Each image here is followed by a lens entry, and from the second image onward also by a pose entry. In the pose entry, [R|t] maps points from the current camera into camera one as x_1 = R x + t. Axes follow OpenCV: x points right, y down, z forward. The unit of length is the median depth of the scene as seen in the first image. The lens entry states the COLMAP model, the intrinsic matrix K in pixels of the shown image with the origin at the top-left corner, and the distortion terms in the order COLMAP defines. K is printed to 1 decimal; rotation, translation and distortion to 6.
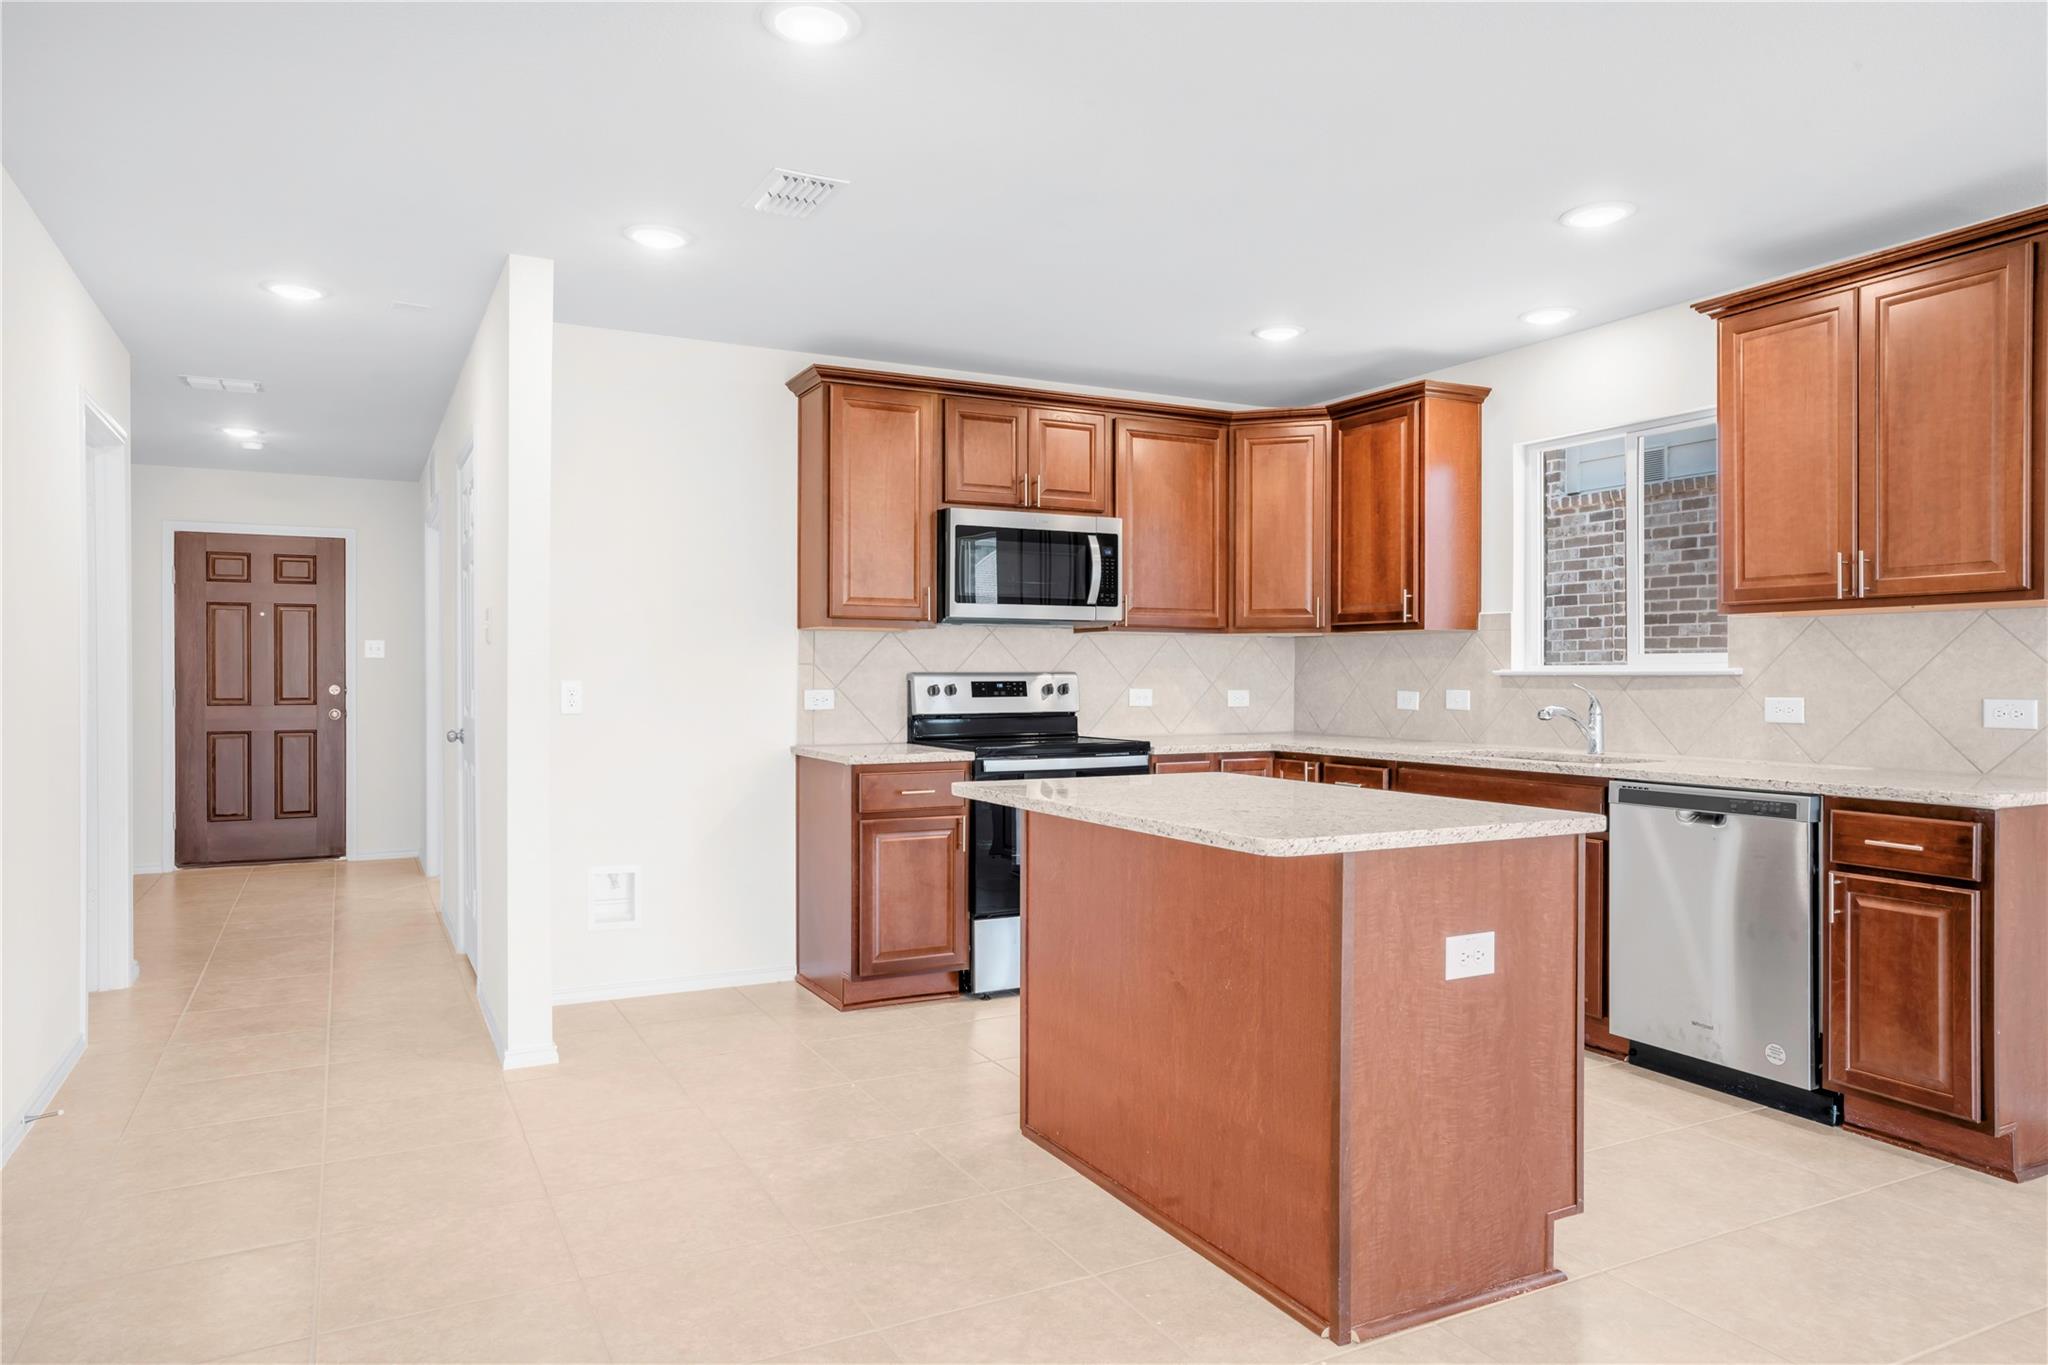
lens RADIAL K [[1279.5, 0, 1021.8], [0, 1279.5, 680.2], [0, 0, 1]] dist [-0.004043, 0.001893]
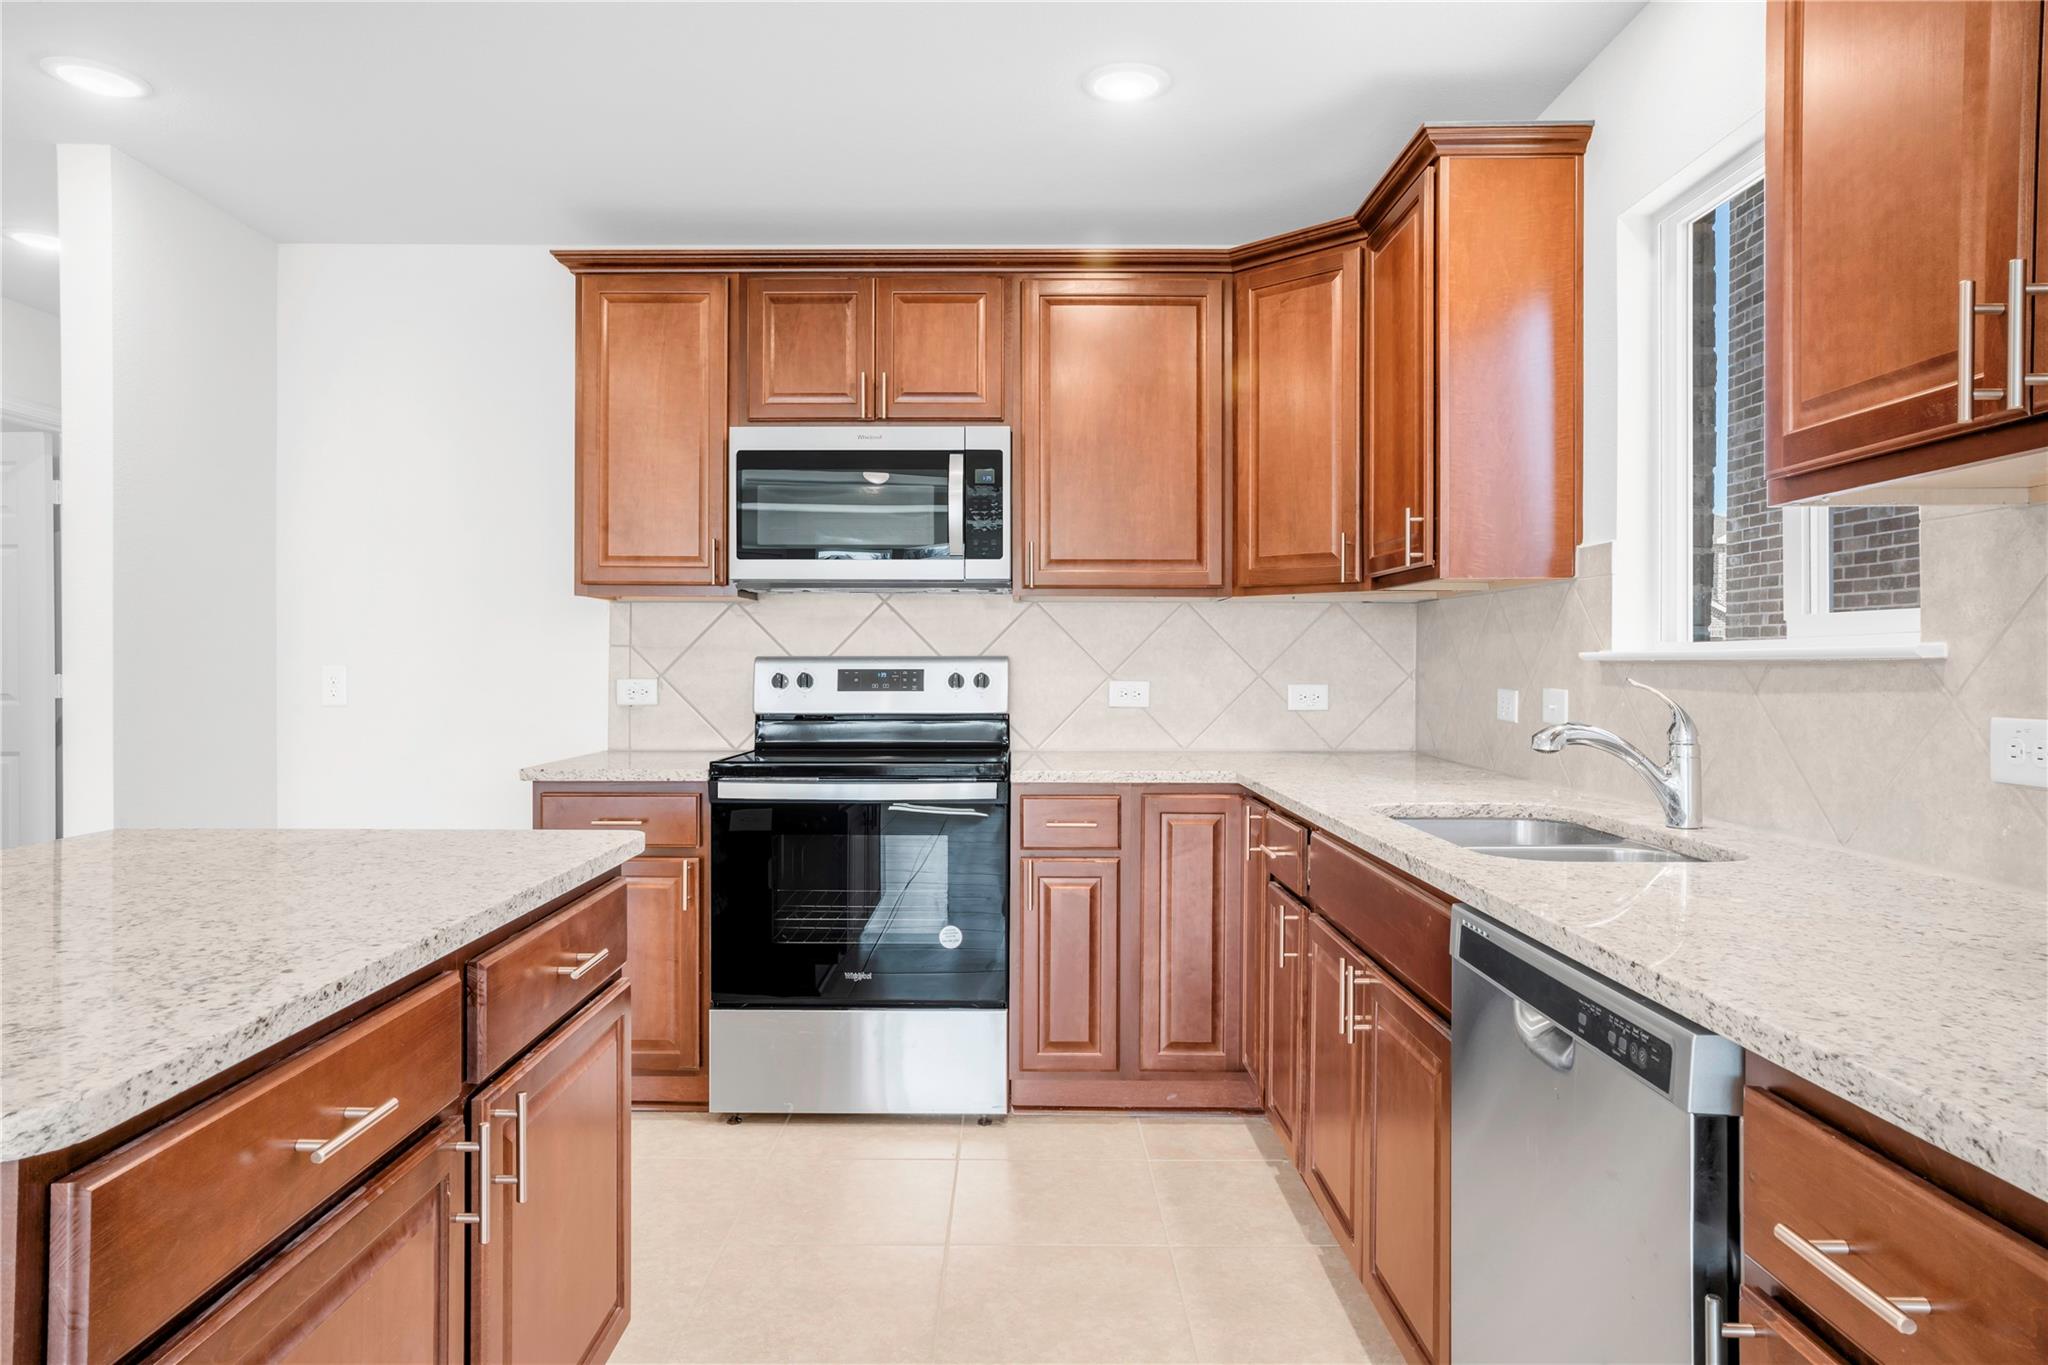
lens RADIAL K [[1279.5, 0, 1020.8], [0, 1279.5, 667.7], [0, 0, 1]] dist [-0.004043, 0.001893]
pose [[0.886547, 0.003322, -0.462627, 0.397242], [-0.003519, 0.999994, 0.000437, -0.000535], [0.462626, 0.001241, 0.886553, 0.413473]]
